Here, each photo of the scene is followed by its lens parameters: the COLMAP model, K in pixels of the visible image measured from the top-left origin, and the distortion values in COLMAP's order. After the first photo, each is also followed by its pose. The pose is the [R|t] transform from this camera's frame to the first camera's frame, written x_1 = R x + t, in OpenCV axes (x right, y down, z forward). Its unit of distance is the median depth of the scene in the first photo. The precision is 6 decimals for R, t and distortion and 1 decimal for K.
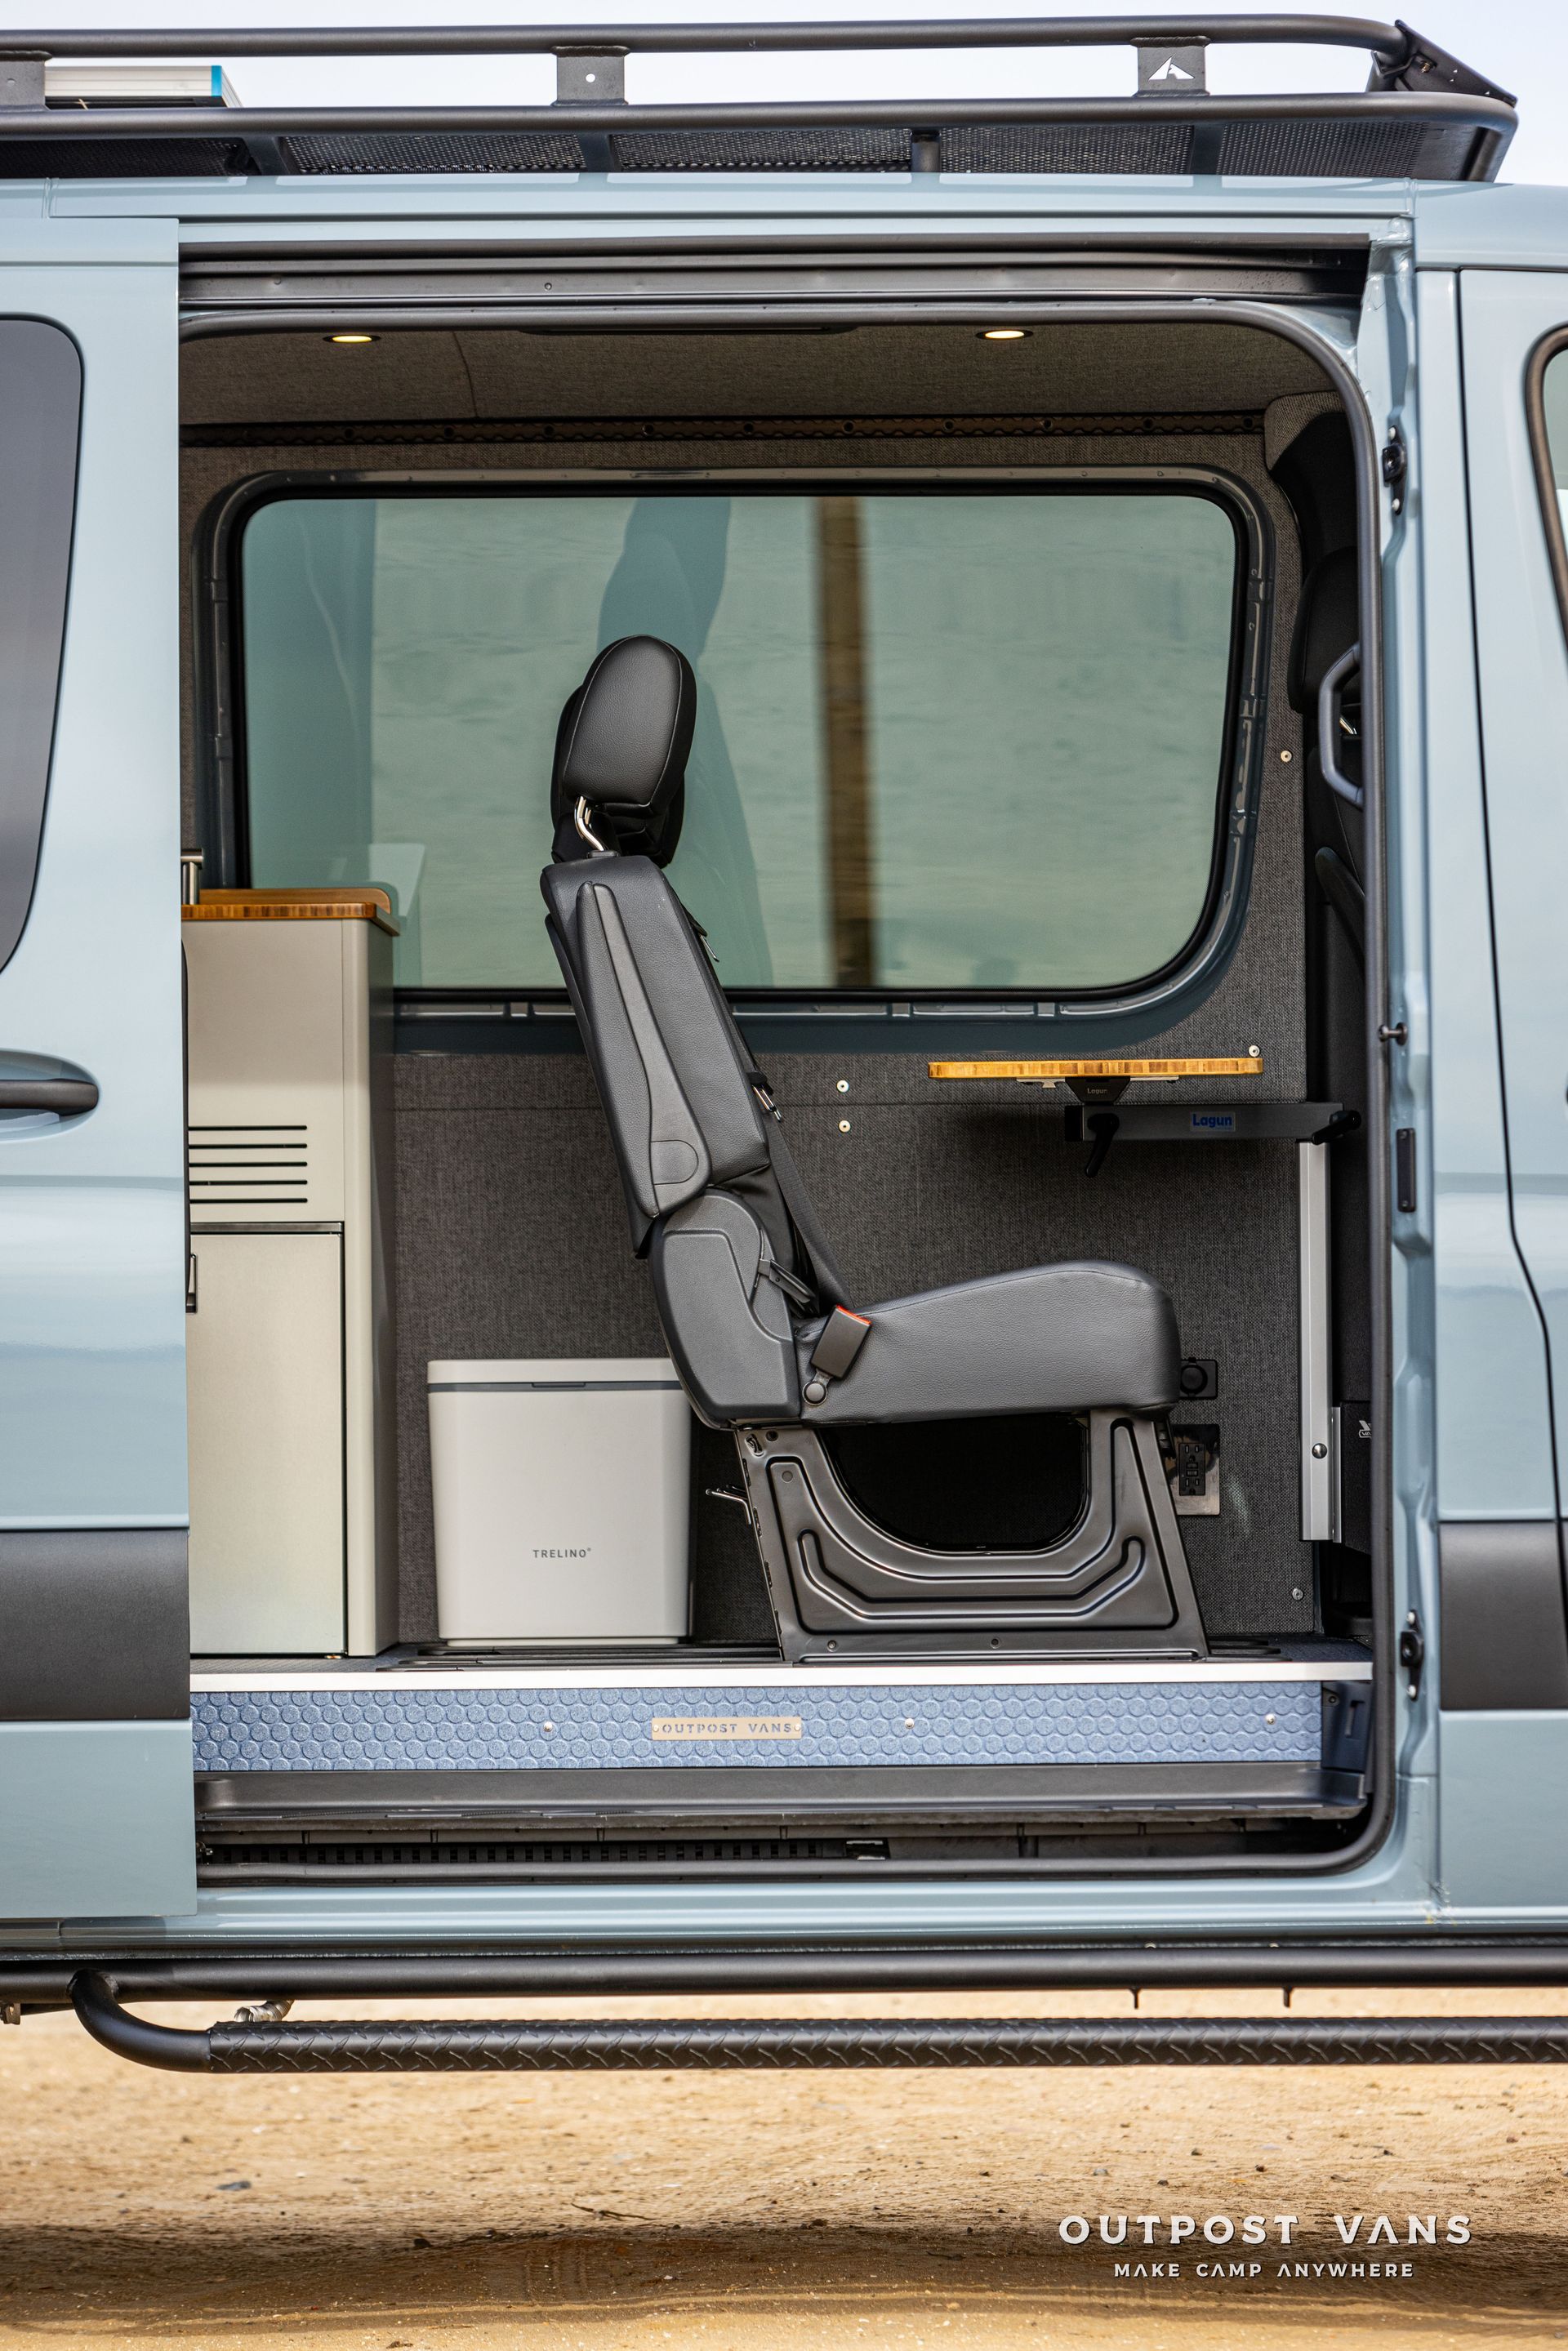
lens RADIAL K [[10555.0, 0, 784.0], [0, 10555.0, 1175.5], [0, 0, 1]] dist [-0.221781, -1.039664]
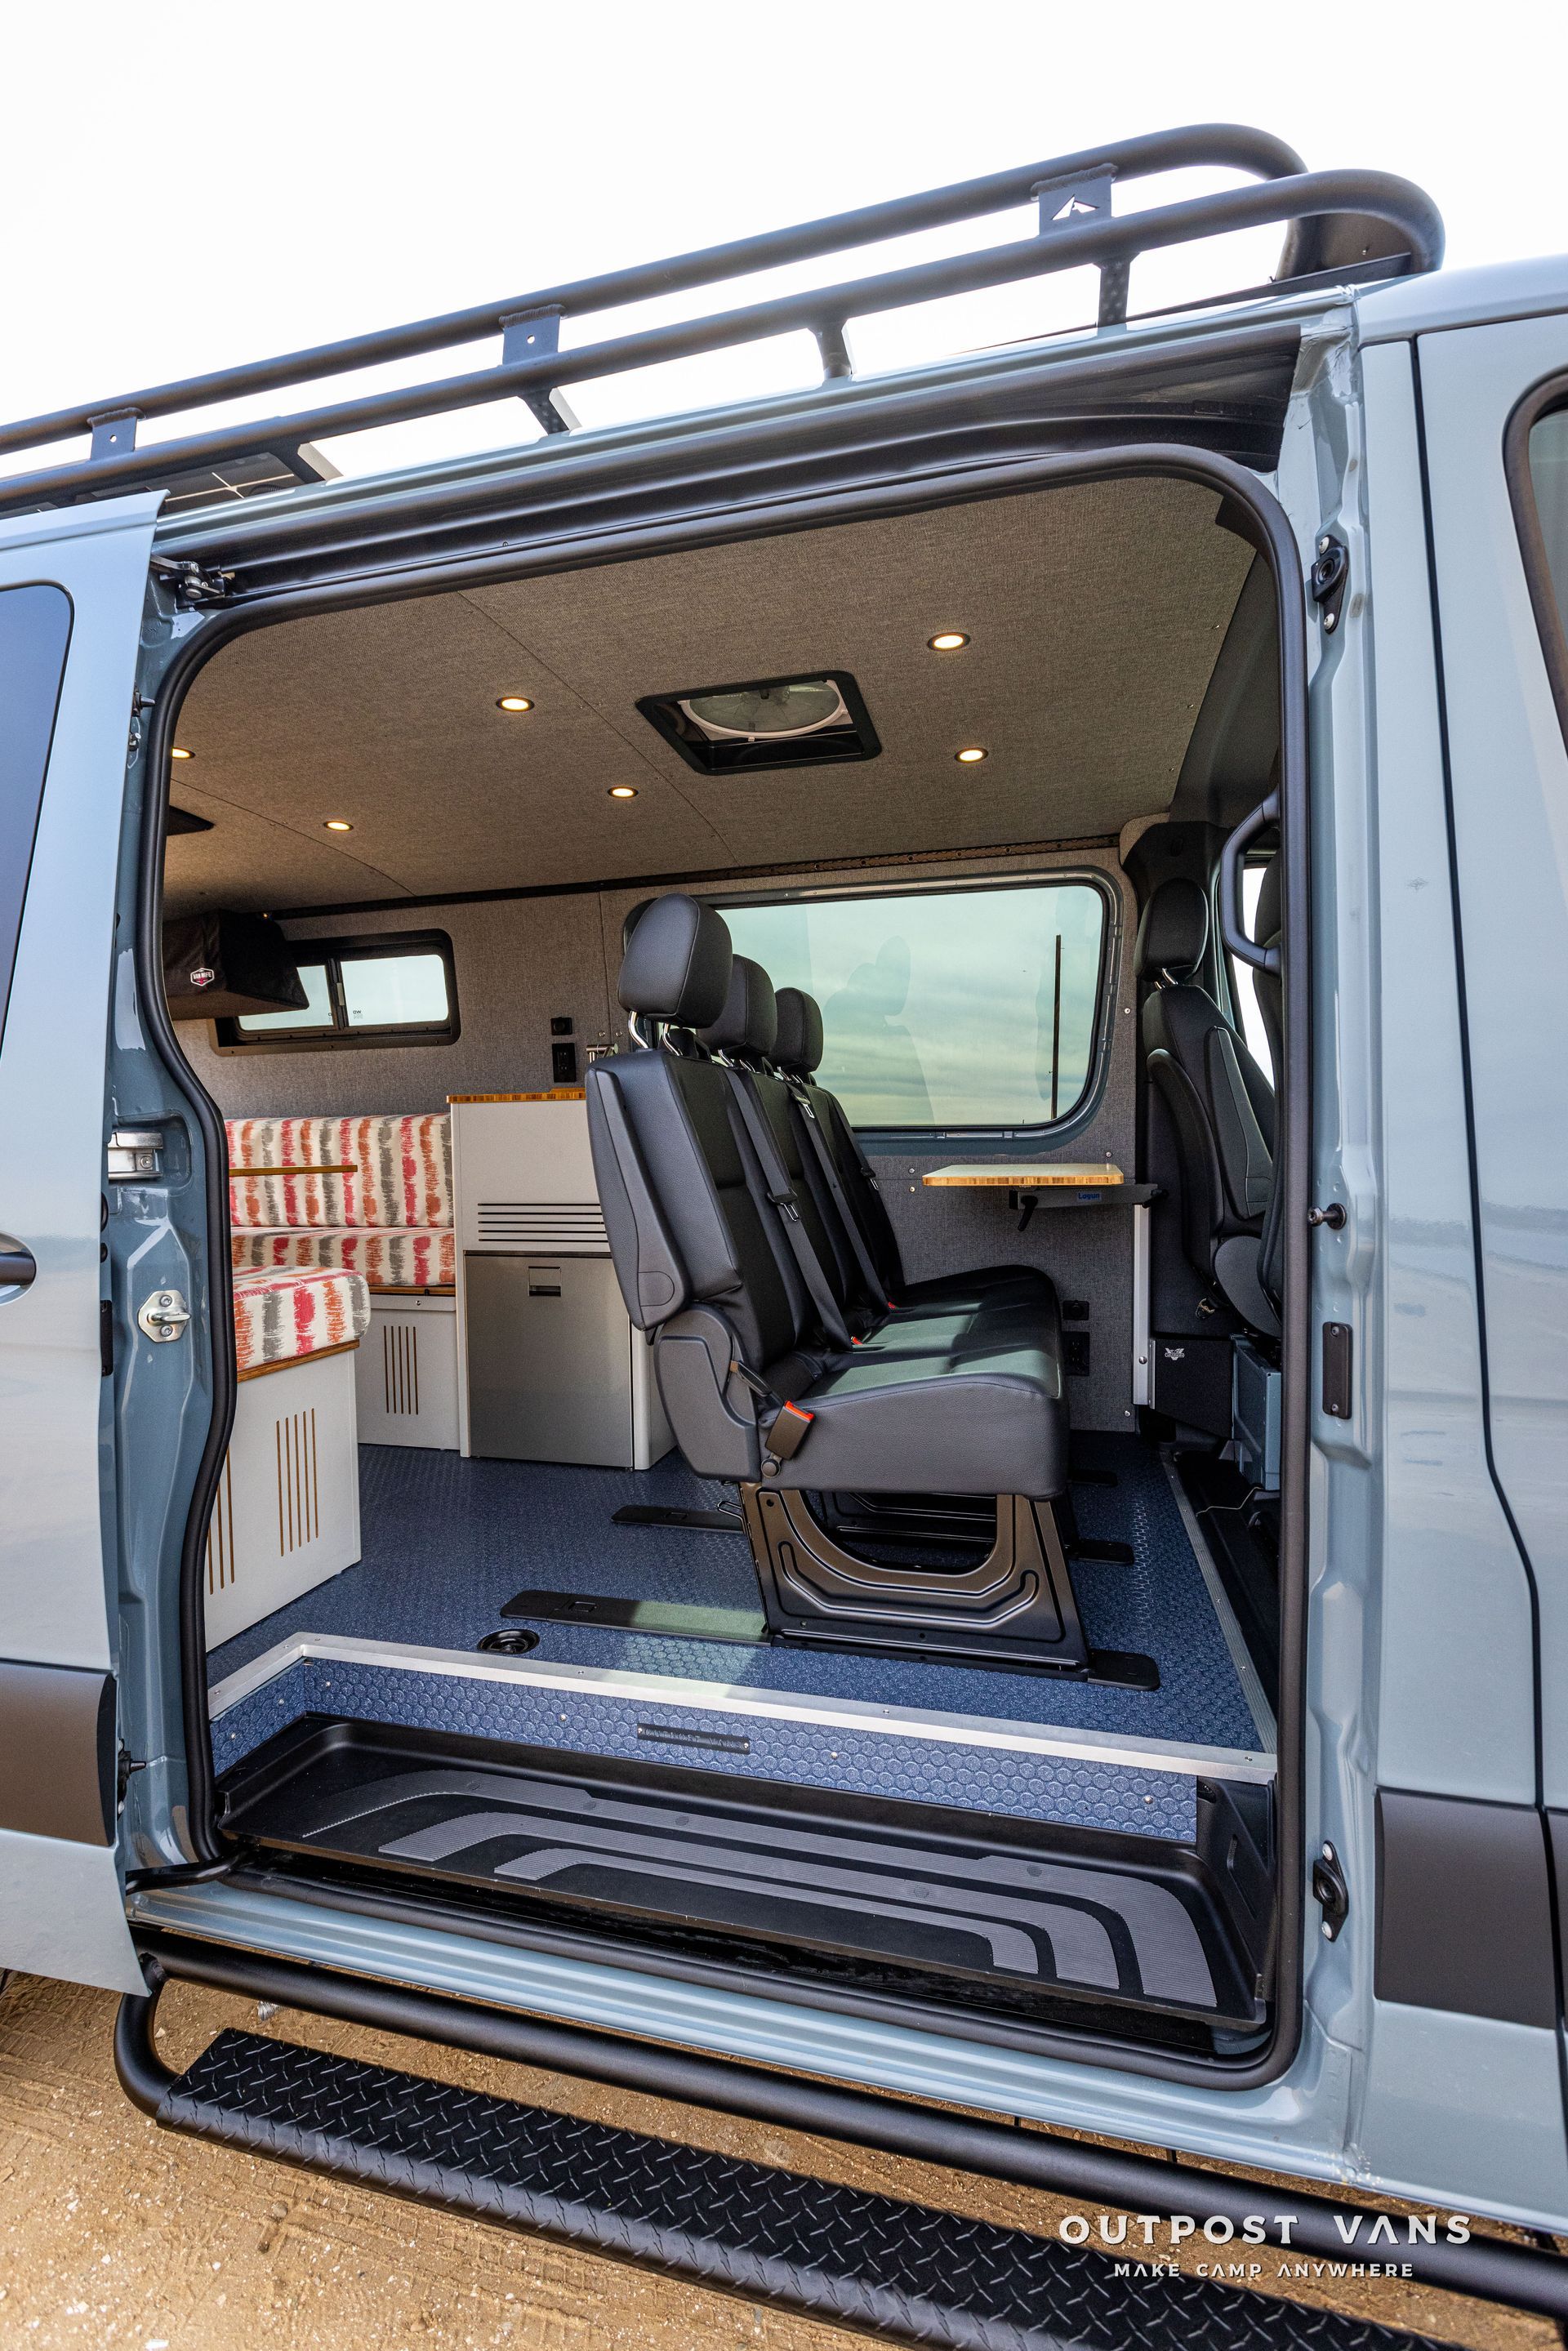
lens RADIAL K [[1035.2, 0, 768.3], [0, 1035.2, 1192.8], [0, 0, 1]] dist [0.002253, -0.003085]
pose [[0.969538, 0.007940, -0.244811, 0.030760], [0.008974, 0.997652, 0.067896, -0.019633], [0.244775, -0.068025, 0.967191, 0.819289]]
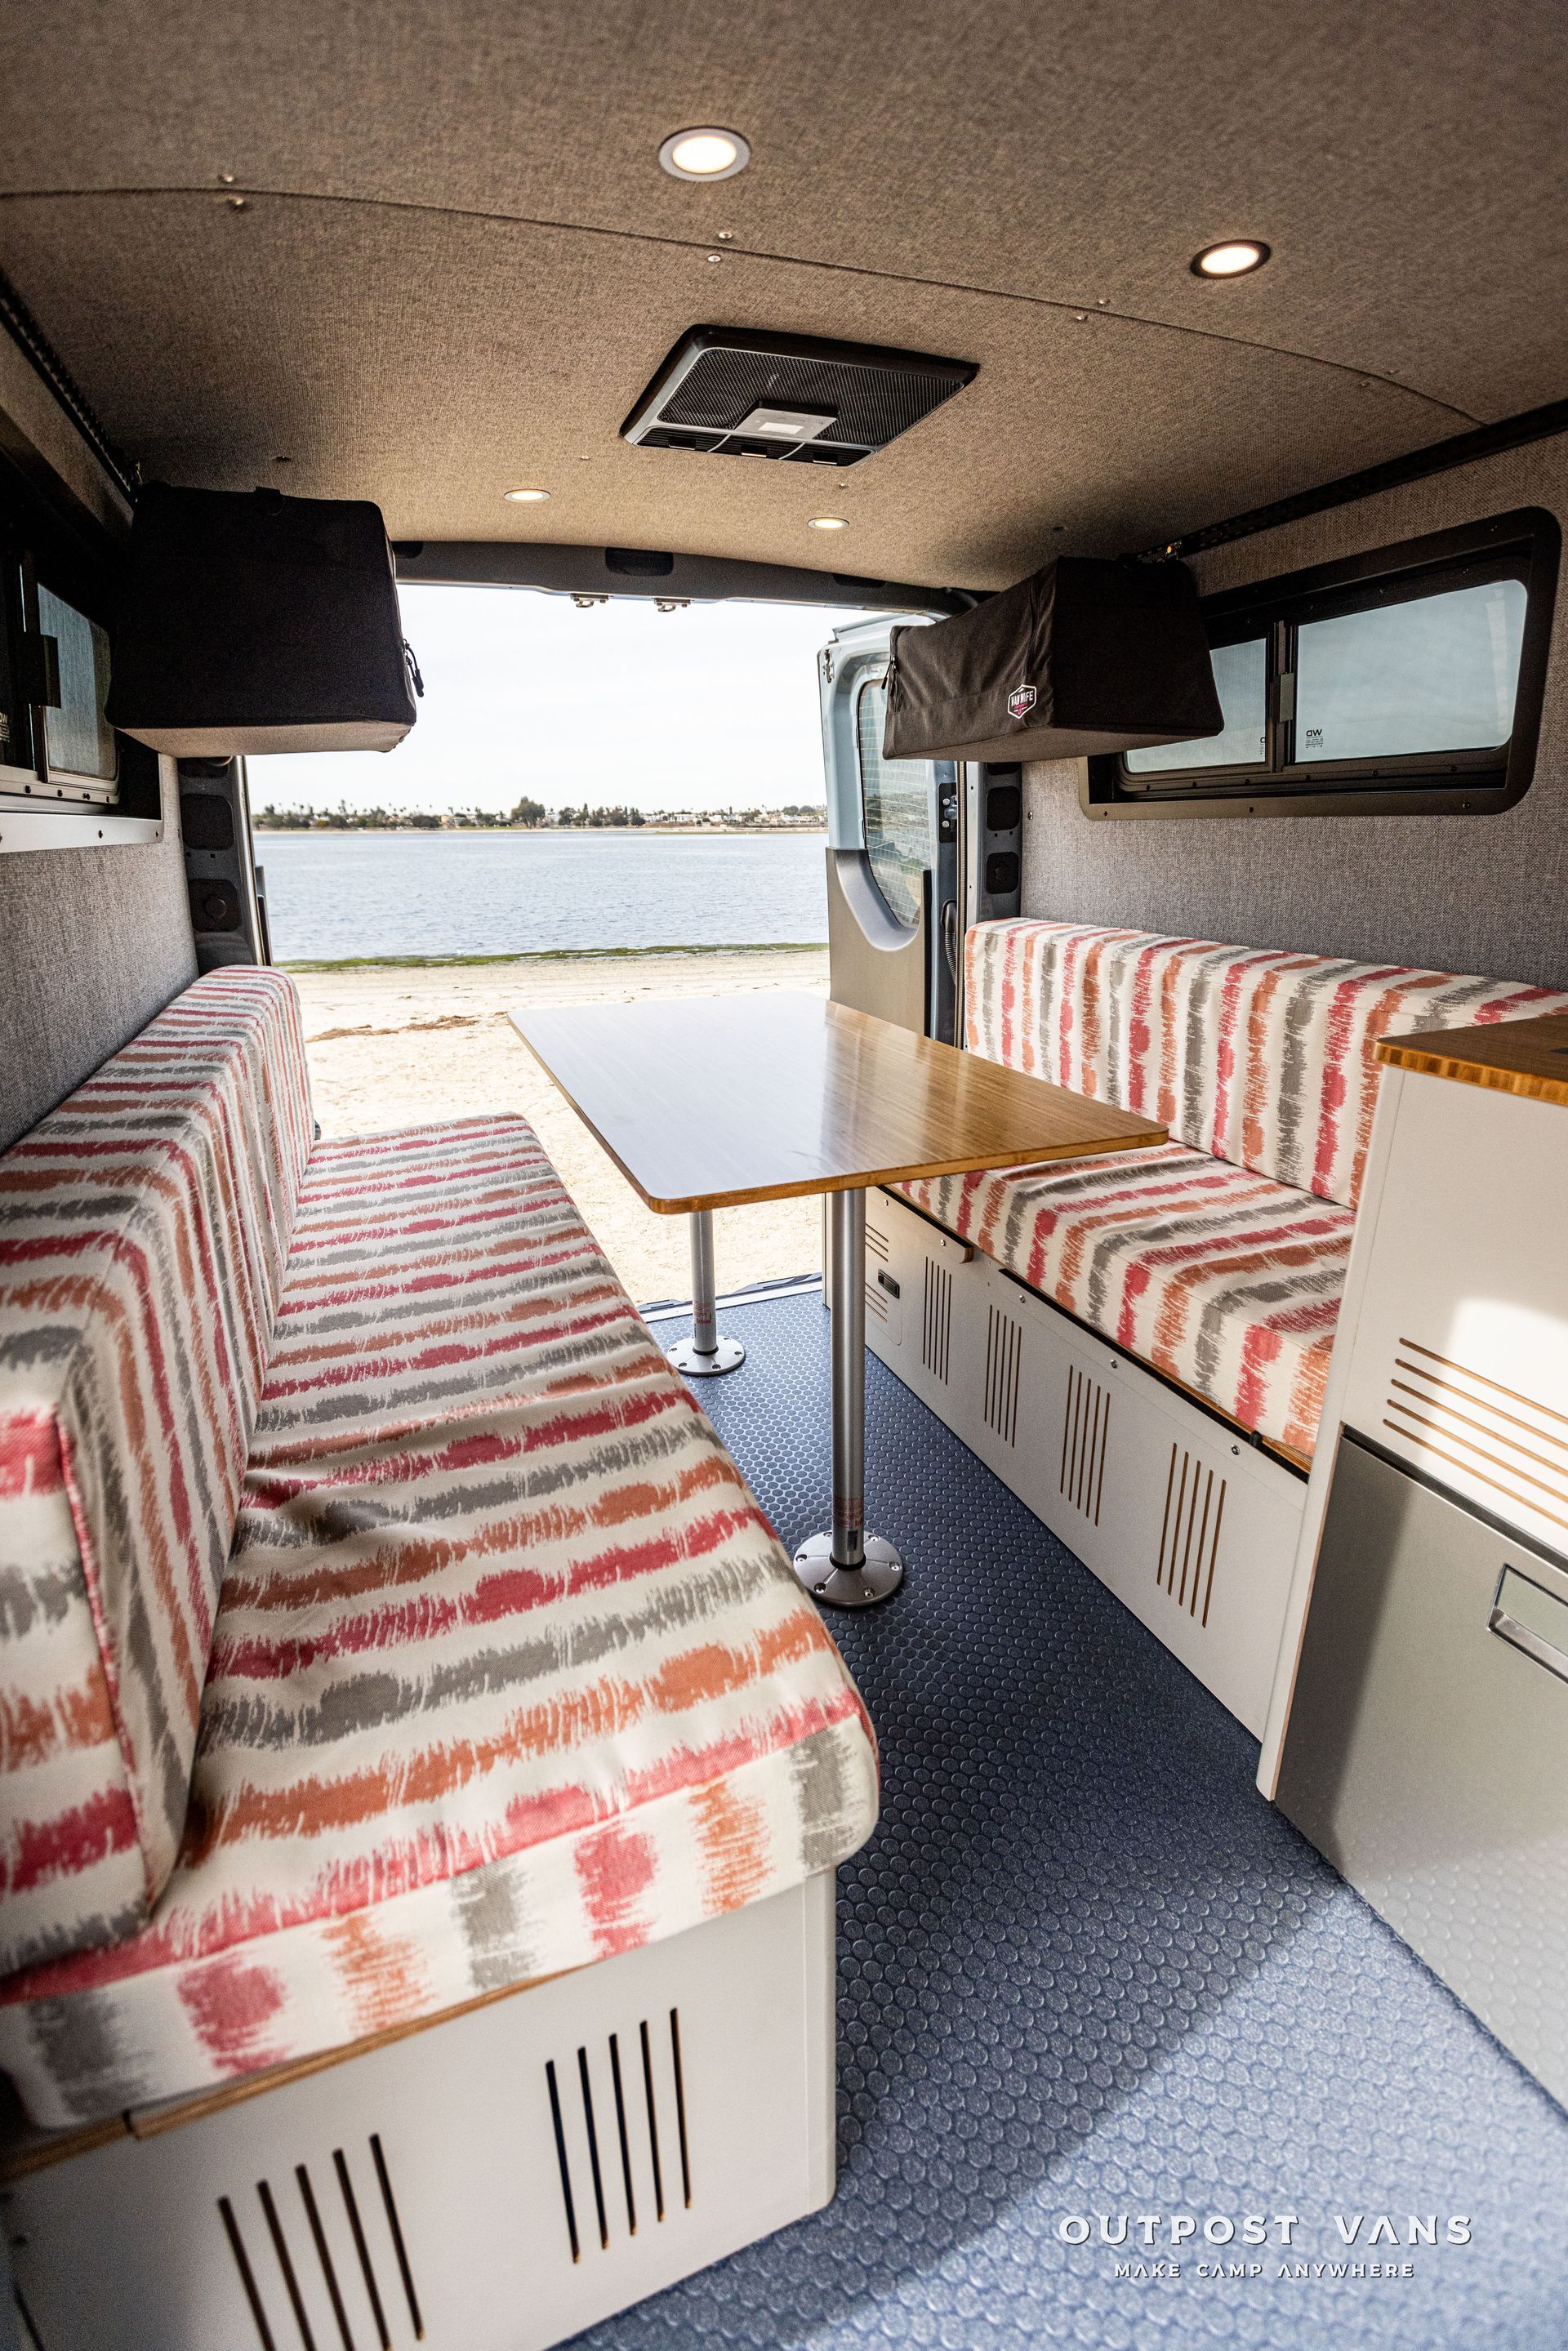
lens RADIAL K [[1035.2, 0, 768.3], [0, 1035.2, 1192.8], [0, 0, 1]] dist [0.002253, -0.003085]
pose [[0.370646, 0.319568, -0.872065, 0.000989], [0.038448, 0.932858, 0.358187, -0.031979], [0.927978, -0.166290, 0.333473, 0.877449]]
